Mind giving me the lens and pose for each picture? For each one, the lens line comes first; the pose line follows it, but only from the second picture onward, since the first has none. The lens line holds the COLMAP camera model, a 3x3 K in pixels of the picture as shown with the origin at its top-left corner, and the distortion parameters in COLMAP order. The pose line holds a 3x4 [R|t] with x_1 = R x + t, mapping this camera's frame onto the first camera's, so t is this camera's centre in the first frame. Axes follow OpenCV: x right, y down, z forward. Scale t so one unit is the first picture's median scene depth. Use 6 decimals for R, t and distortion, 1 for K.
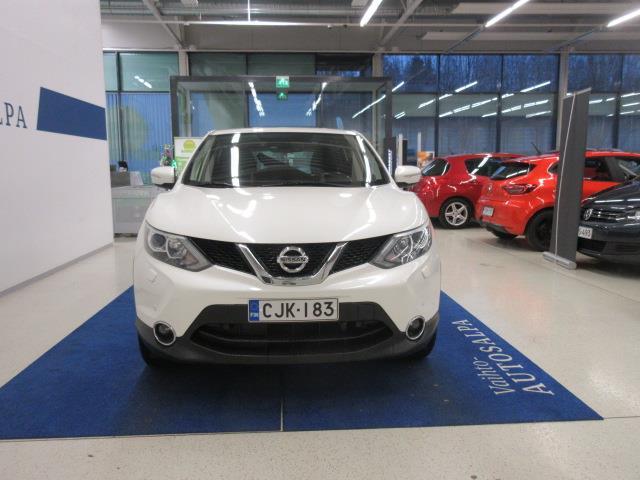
lens RADIAL K [[566.1, 0, 320.0], [0, 566.1, 240.0], [0, 0, 1]] dist [0.023140, 0.014972]
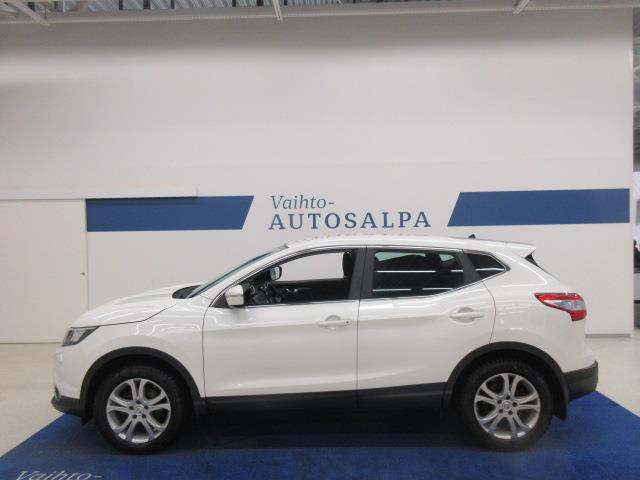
lens RADIAL K [[476.3, 0, 320.0], [0, 476.3, 240.0], [0, 0, 1]] dist [-0.000704, -0.001590]
pose [[-0.100511, 0.024315, -0.994639, 1.277594], [-0.108560, 0.993465, 0.035256, -0.347027], [0.988996, 0.111521, -0.097214, 1.690912]]
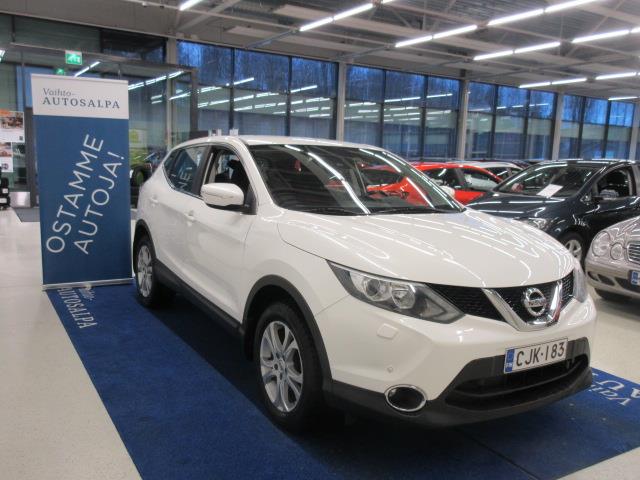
lens RADIAL K [[566.1, 0, 320.0], [0, 566.1, 240.0], [0, 0, 1]] dist [0.023140, 0.014972]
pose [[0.887311, -0.026922, 0.460385, -0.722578], [0.017486, 0.999541, 0.024749, -0.089469], [-0.460840, -0.013910, 0.887374, 0.284599]]
